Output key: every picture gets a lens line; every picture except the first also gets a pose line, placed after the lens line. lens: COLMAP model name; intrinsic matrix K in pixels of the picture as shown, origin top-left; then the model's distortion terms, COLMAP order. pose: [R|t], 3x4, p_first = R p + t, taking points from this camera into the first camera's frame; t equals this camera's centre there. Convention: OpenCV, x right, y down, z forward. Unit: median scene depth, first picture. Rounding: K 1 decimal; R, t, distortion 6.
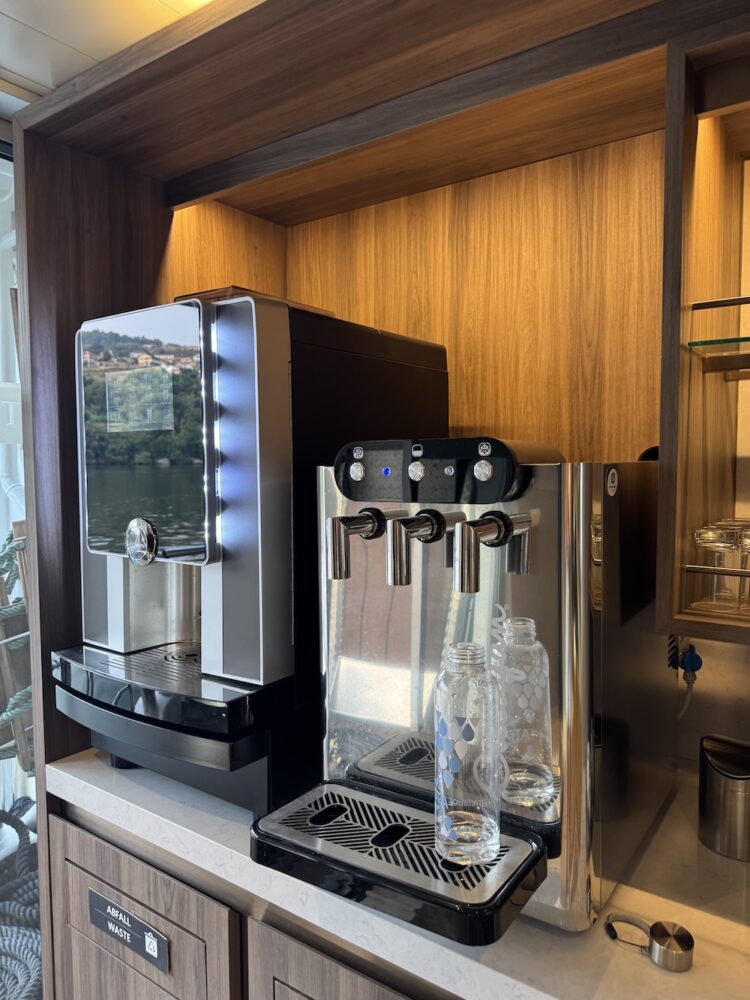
lens RADIAL K [[704.8, 0, 375.0], [0, 704.8, 500.0], [0, 0, 1]] dist [0.090908, -0.121333]
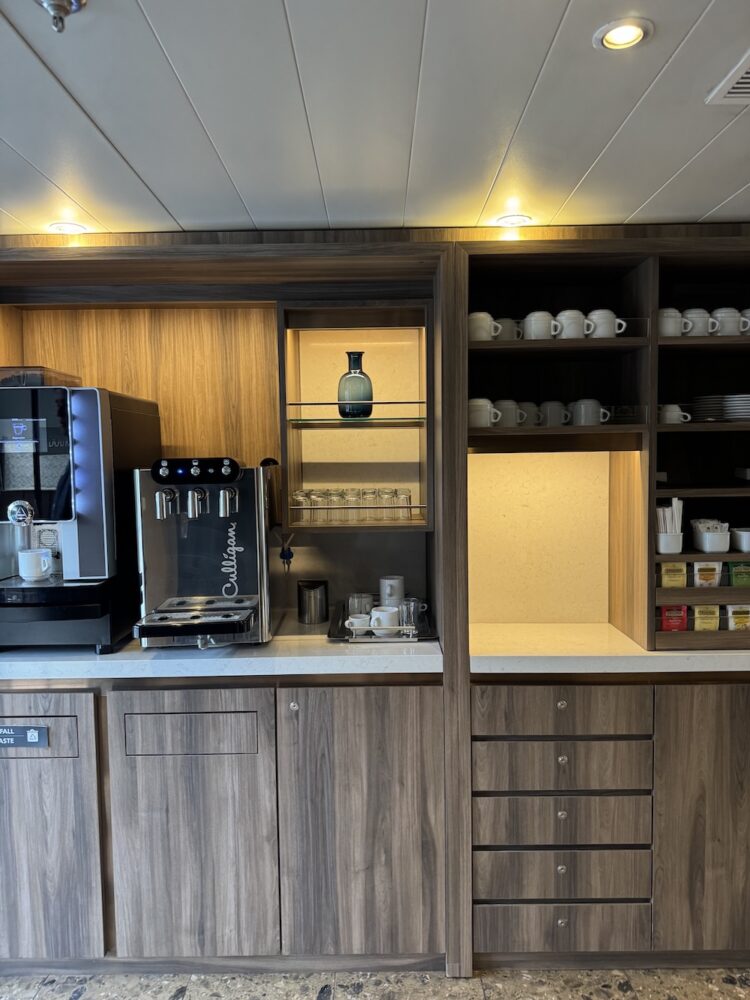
lens RADIAL K [[704.8, 0, 375.0], [0, 704.8, 500.0], [0, 0, 1]] dist [0.090908, -0.121333]
pose [[0.812048, -0.045540, 0.581811, -0.530792], [0.043872, 0.998893, 0.016953, 0.026864], [-0.581939, 0.011758, 0.813148, -0.822200]]
